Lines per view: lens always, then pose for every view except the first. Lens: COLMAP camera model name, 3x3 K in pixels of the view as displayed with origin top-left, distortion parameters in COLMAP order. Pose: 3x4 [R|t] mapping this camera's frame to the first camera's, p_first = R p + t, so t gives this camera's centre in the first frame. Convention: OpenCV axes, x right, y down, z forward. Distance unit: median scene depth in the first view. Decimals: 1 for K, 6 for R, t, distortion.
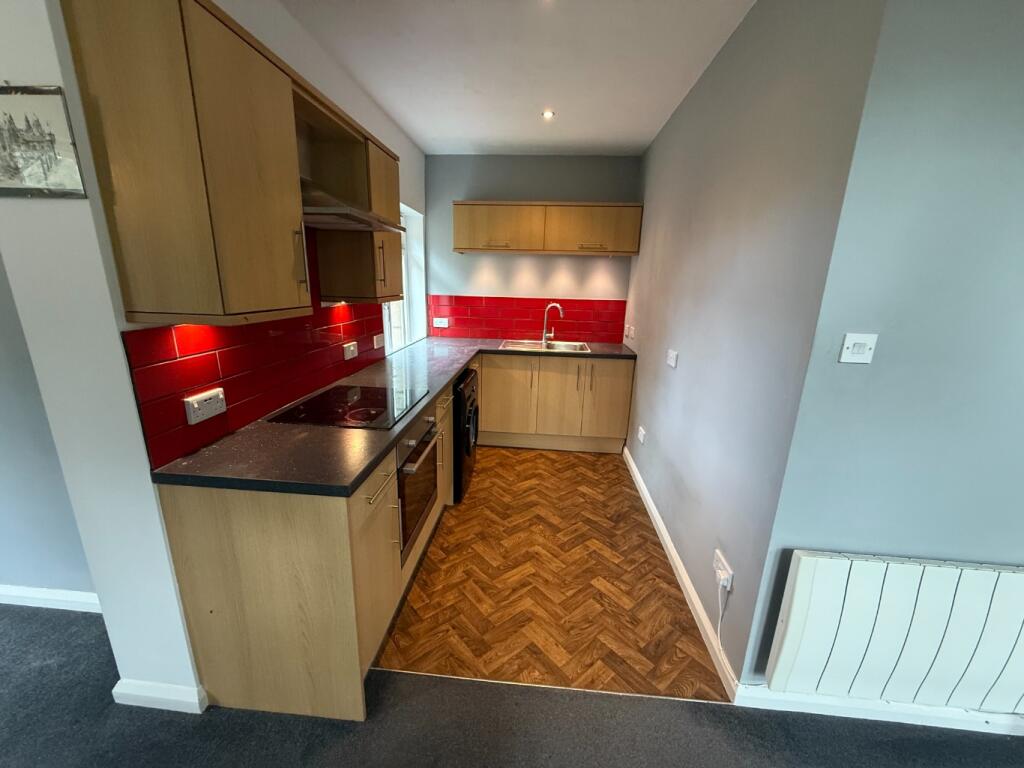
lens RADIAL K [[405.8, 0, 509.6], [0, 405.8, 384.2], [0, 0, 1]] dist [0.001735, -0.000192]
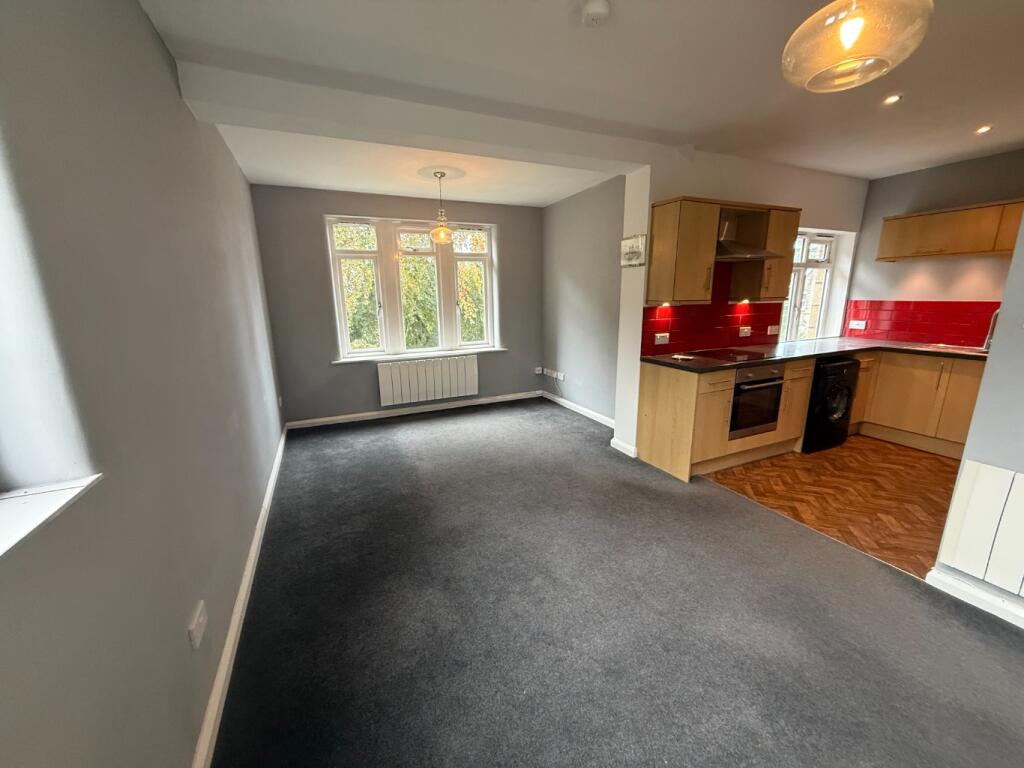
lens RADIAL K [[405.8, 0, 510.2], [0, 405.8, 387.8], [0, 0, 1]] dist [0.001735, -0.000192]
pose [[0.491936, 0.166428, -0.854577, 0.545837], [-0.193158, 0.977961, 0.079265, 0.180498], [0.848934, 0.126075, 0.513240, -0.580773]]
